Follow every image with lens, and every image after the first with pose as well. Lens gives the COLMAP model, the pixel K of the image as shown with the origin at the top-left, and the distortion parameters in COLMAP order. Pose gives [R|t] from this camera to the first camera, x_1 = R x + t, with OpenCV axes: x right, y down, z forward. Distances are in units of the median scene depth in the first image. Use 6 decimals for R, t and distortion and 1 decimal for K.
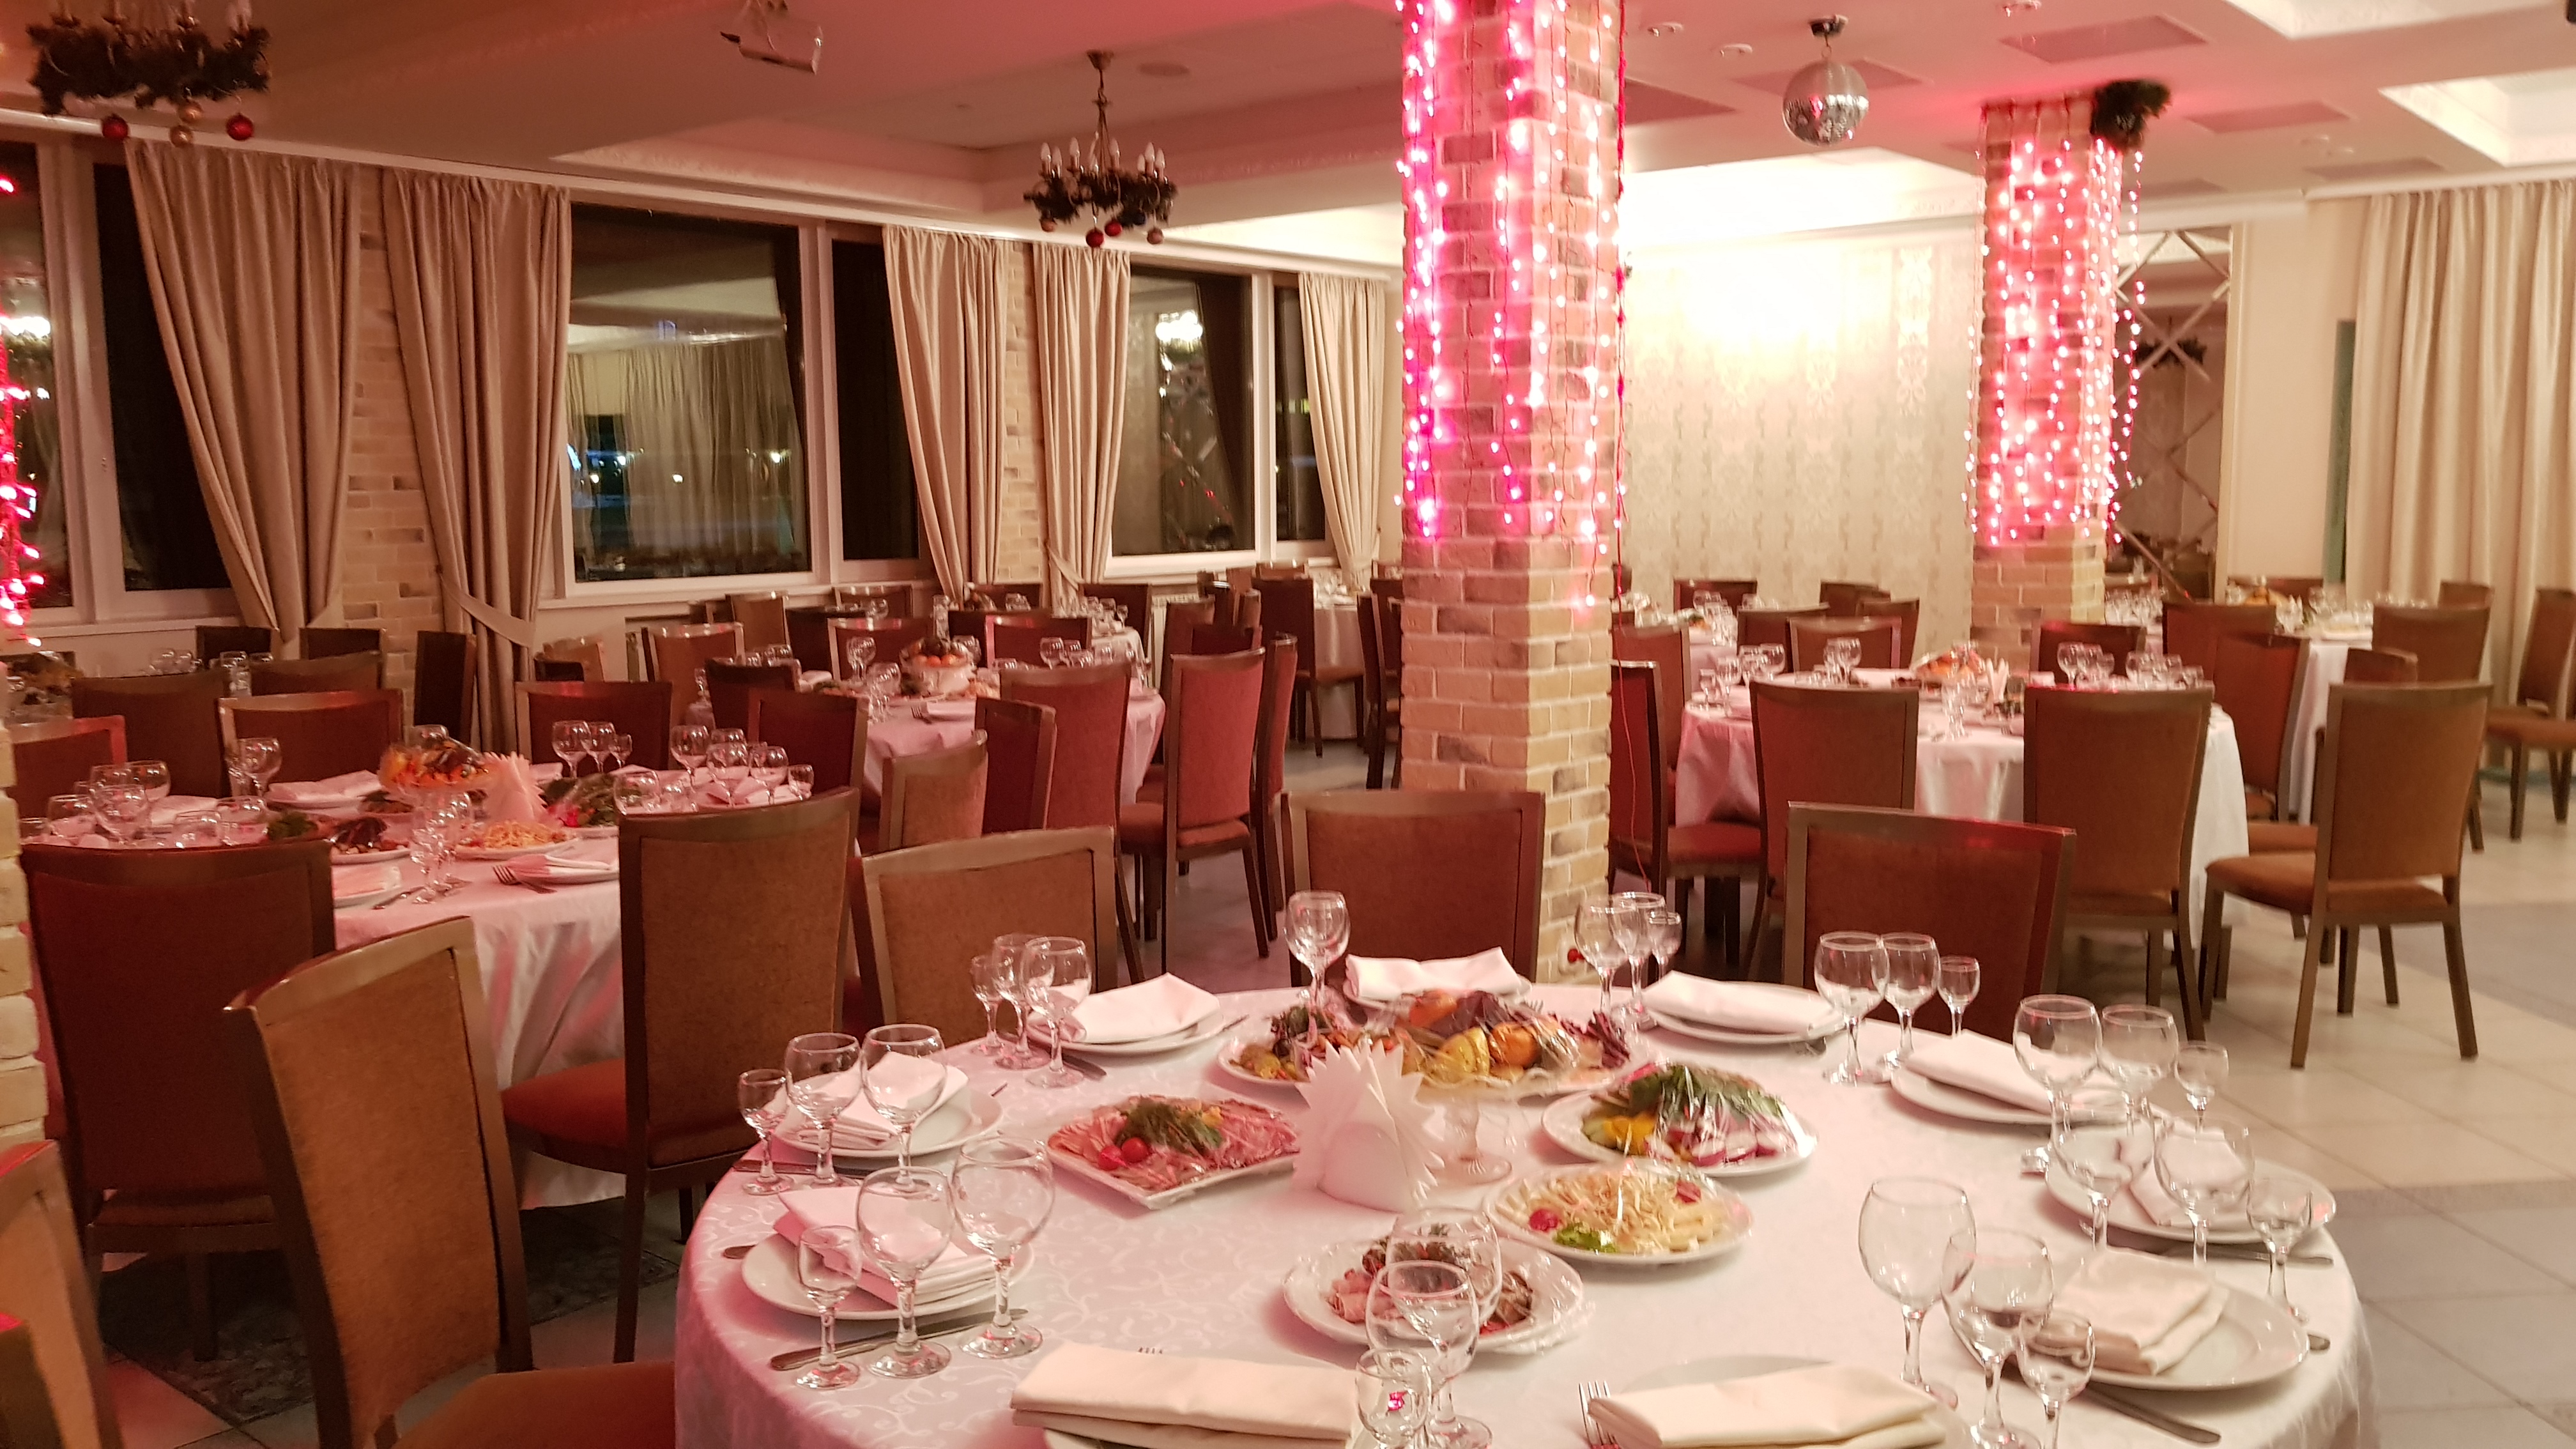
lens RADIAL K [[2079.3, 0, 1249.9], [0, 2079.3, 752.1], [0, 0, 1]] dist [-0.002862, -0.016519]
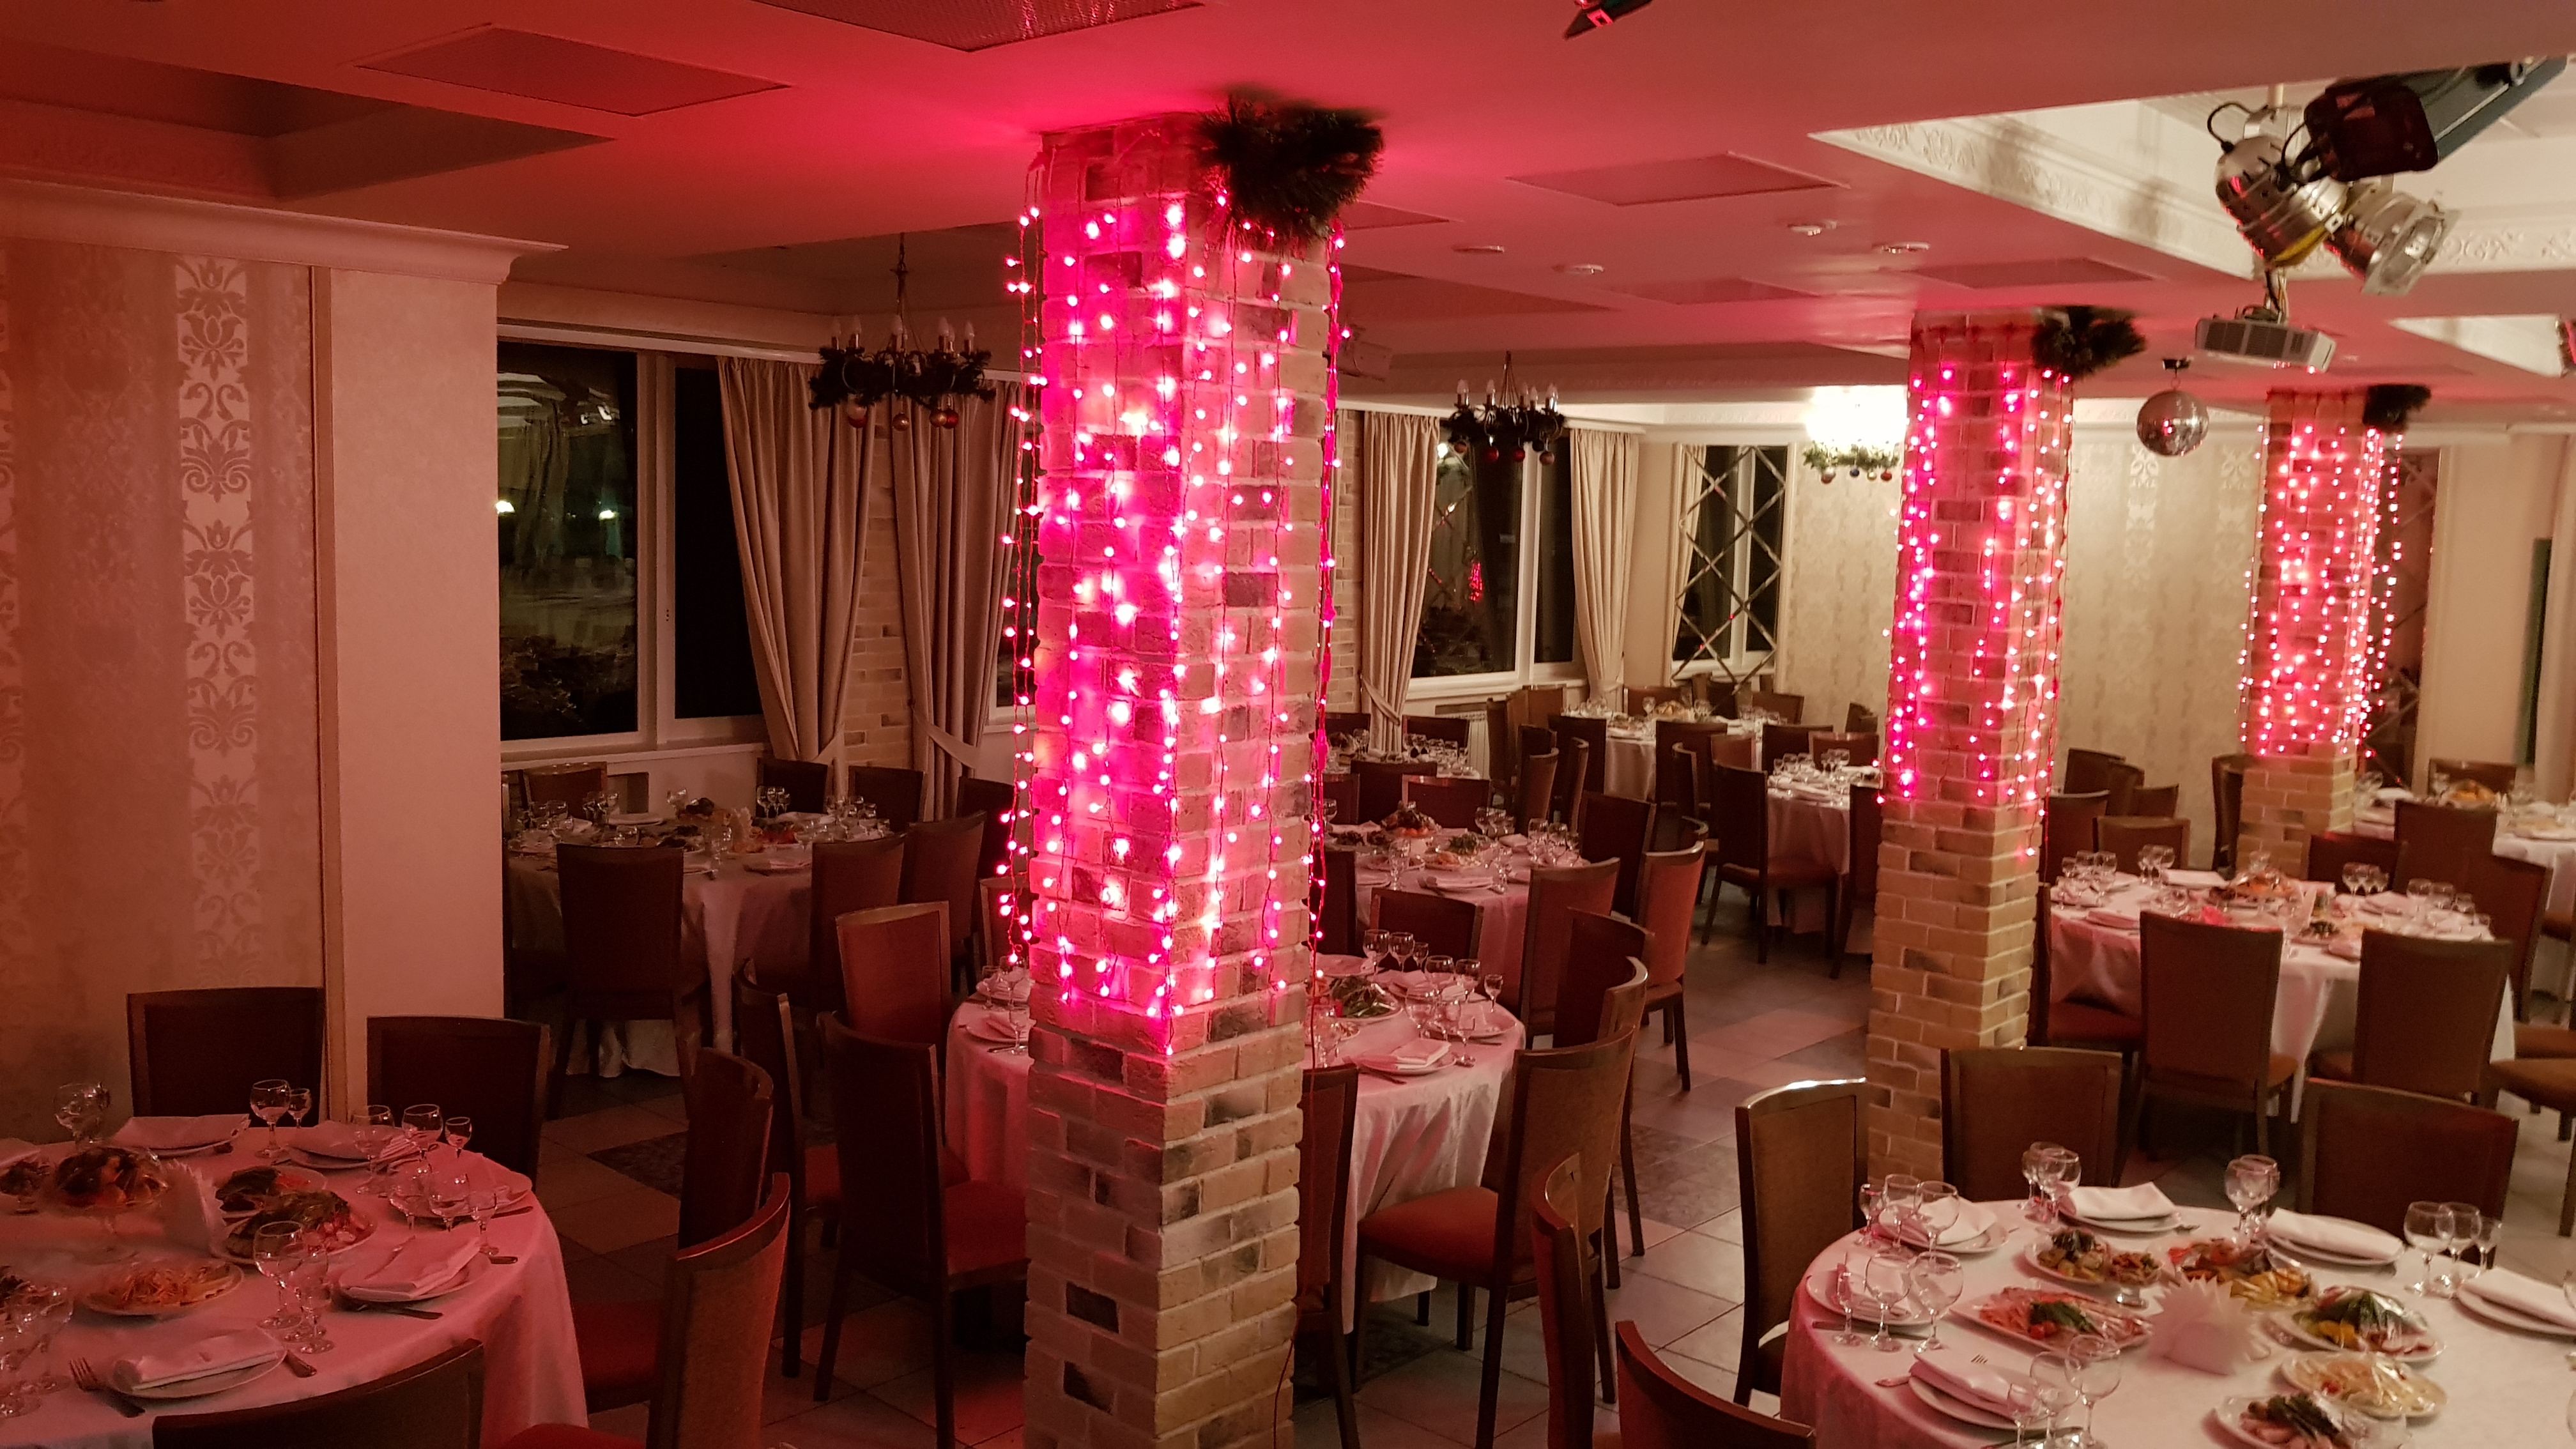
lens RADIAL K [[2079.3, 0, 1243.9], [0, 2079.3, 731.2], [0, 0, 1]] dist [-0.002862, -0.016519]
pose [[0.998642, 0.041664, -0.031280, -0.232755], [-0.042265, 0.998930, -0.018801, -0.082211], [0.030463, 0.020097, 0.999334, -0.255355]]
